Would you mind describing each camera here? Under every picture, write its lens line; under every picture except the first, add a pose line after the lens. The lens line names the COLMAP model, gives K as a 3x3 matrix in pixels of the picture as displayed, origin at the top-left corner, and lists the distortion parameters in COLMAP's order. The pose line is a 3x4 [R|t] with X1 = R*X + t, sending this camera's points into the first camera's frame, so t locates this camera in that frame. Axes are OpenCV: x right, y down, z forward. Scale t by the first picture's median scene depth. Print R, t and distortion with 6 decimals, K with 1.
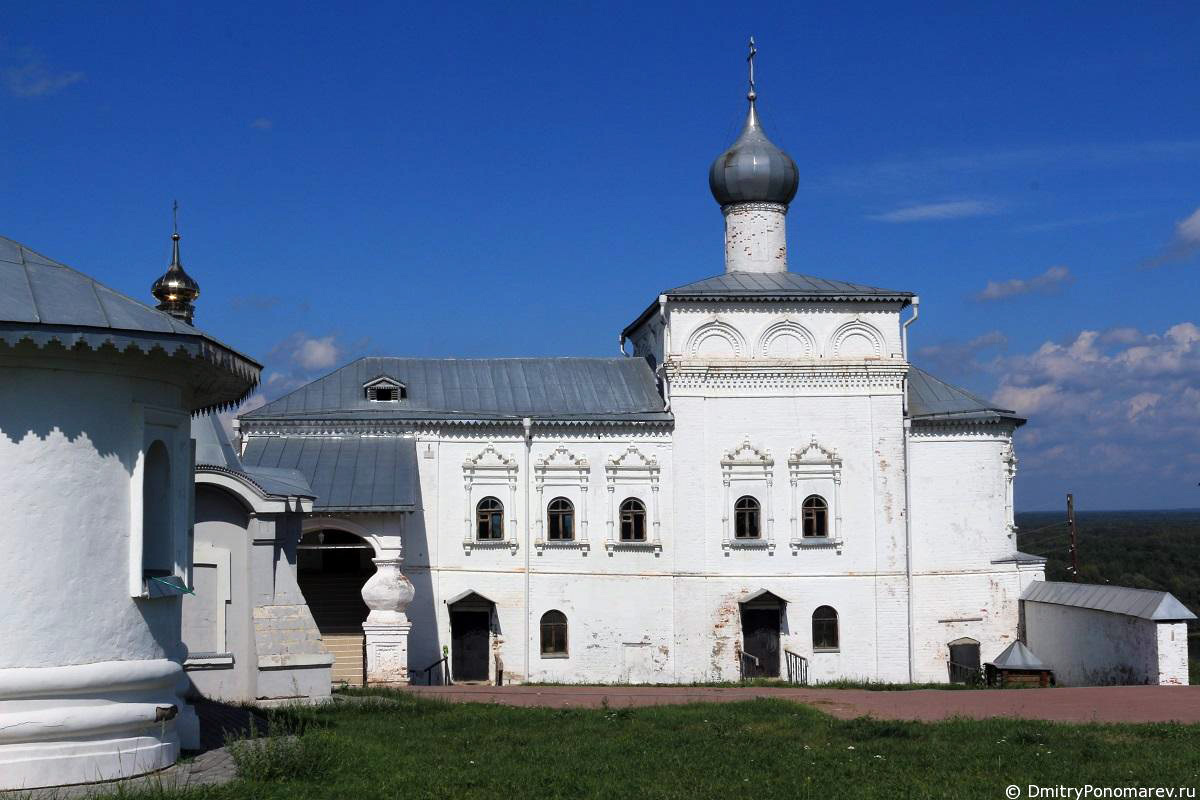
lens RADIAL K [[1865.1, 0, 600.0], [0, 1865.1, 400.0], [0, 0, 1]] dist [-0.022710, 0.005659]
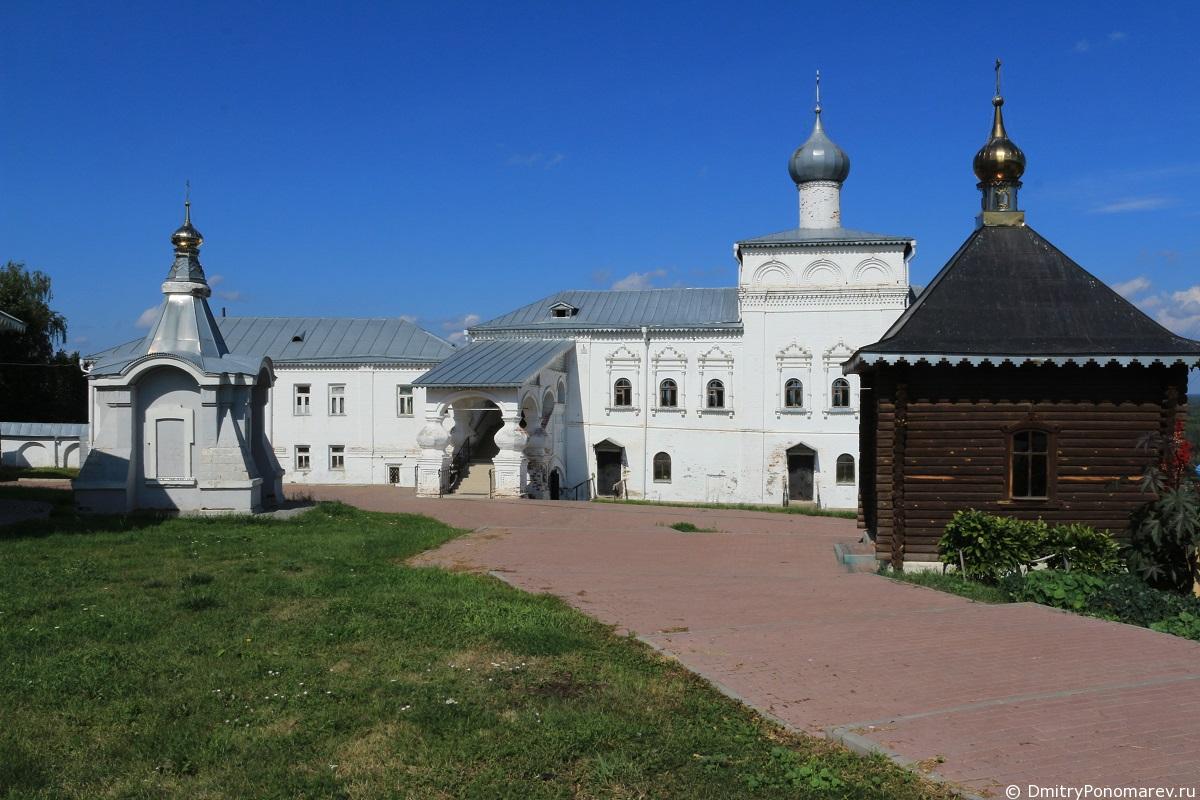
lens RADIAL K [[1036.4, 0, 600.0], [0, 1036.4, 400.0], [0, 0, 1]] dist [-0.169877, 0.193767]
pose [[0.945655, 0.011938, -0.324952, 0.202282], [0.010884, 0.997604, 0.068325, 0.011000], [0.324989, -0.068149, 0.943259, 0.180386]]
